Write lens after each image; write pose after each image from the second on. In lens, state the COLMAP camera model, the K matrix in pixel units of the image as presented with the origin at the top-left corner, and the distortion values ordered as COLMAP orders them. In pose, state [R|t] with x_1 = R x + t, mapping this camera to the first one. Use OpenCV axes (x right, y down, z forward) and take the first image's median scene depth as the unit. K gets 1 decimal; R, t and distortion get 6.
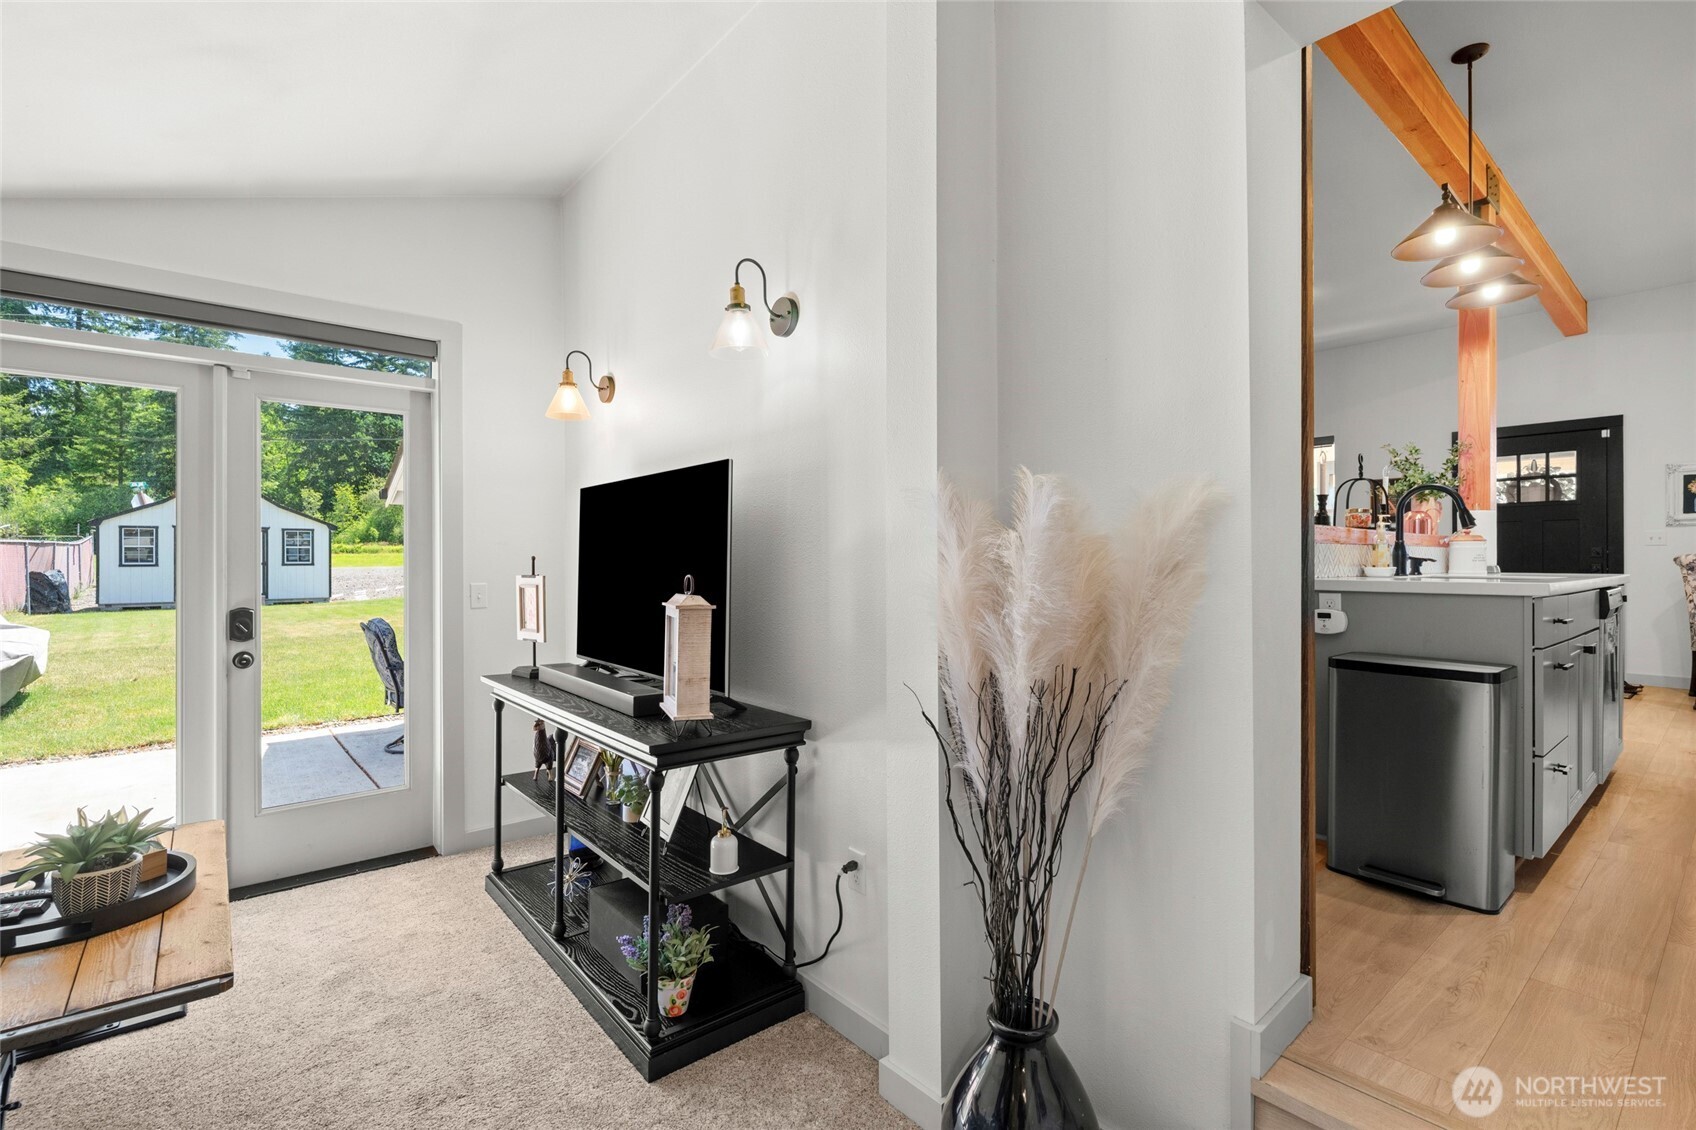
lens RADIAL K [[768.4, 0, 859.1], [0, 768.4, 554.2], [0, 0, 1]] dist [-0.008546, -0.000016]
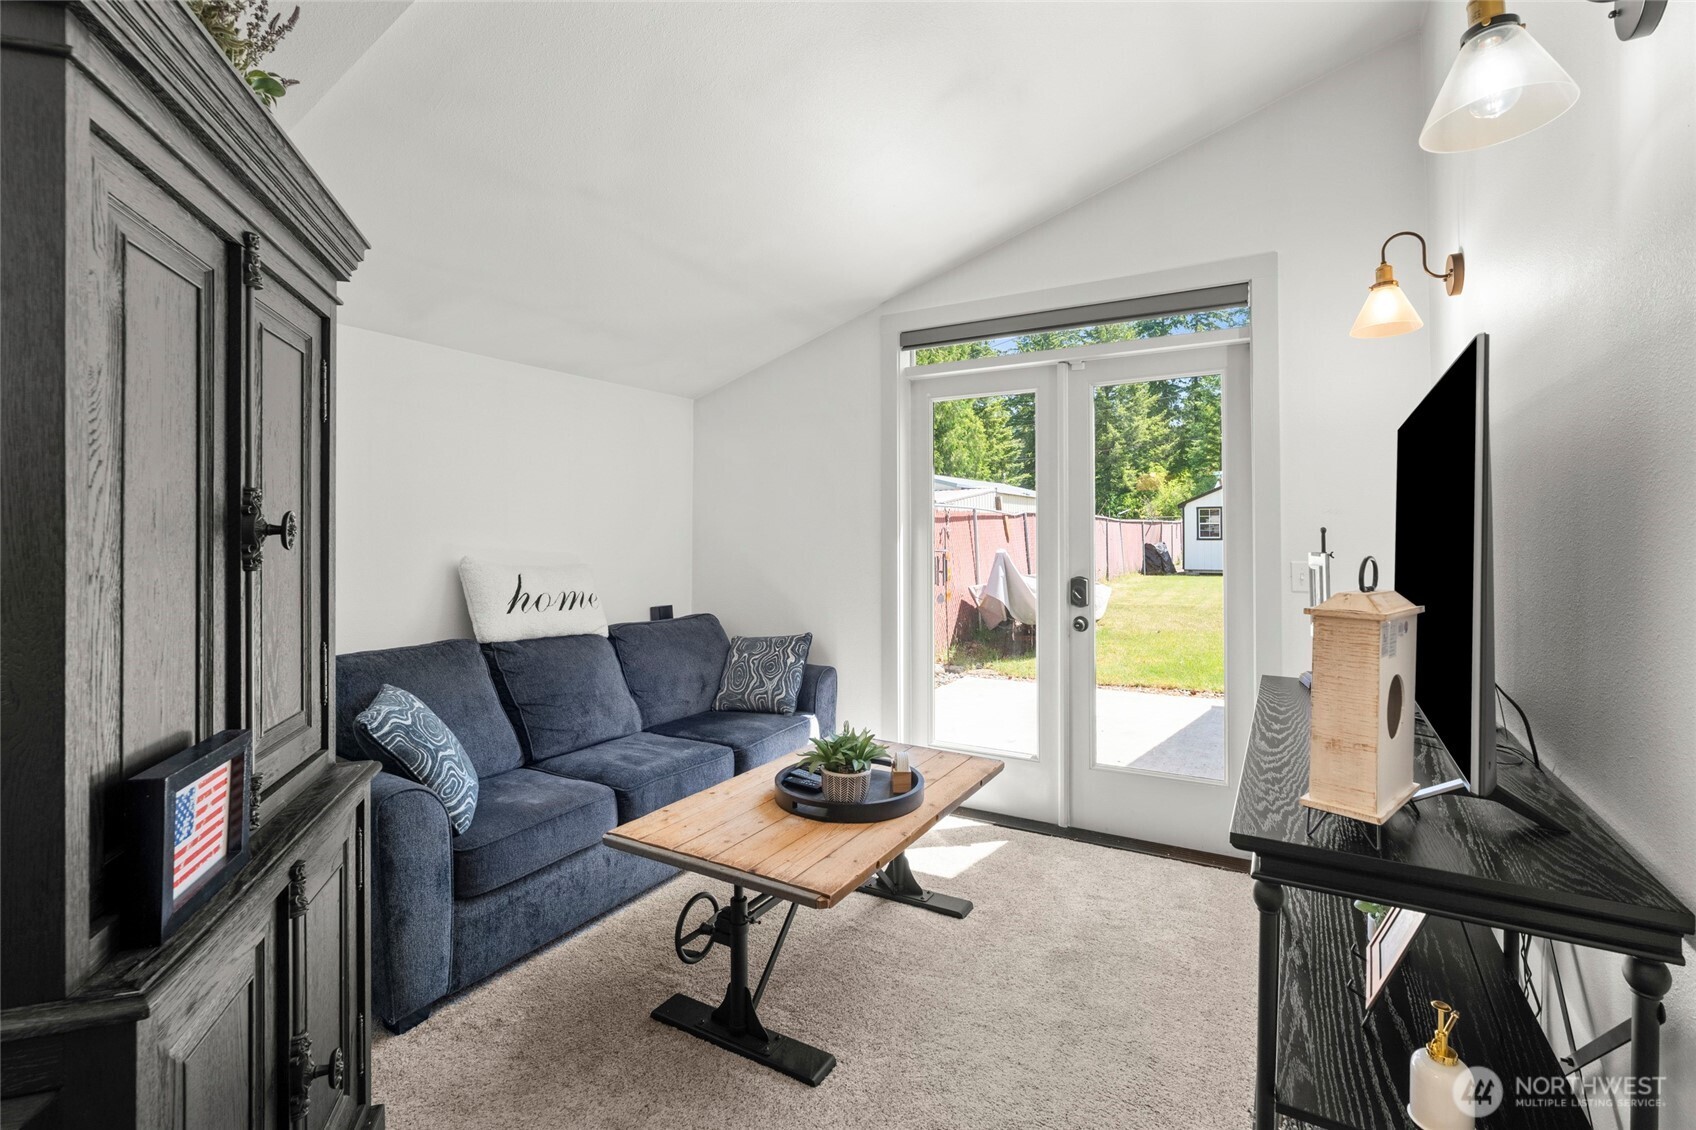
lens RADIAL K [[764.9, 0, 837.9], [0, 764.9, 531.5], [0, 0, 1]] dist [-0.003540, 0.000509]
pose [[0.330248, -0.003485, -0.943888, 0.117844], [0.006041, 0.999981, -0.001579, 0.004262], [0.943875, -0.005181, 0.330263, 0.289832]]
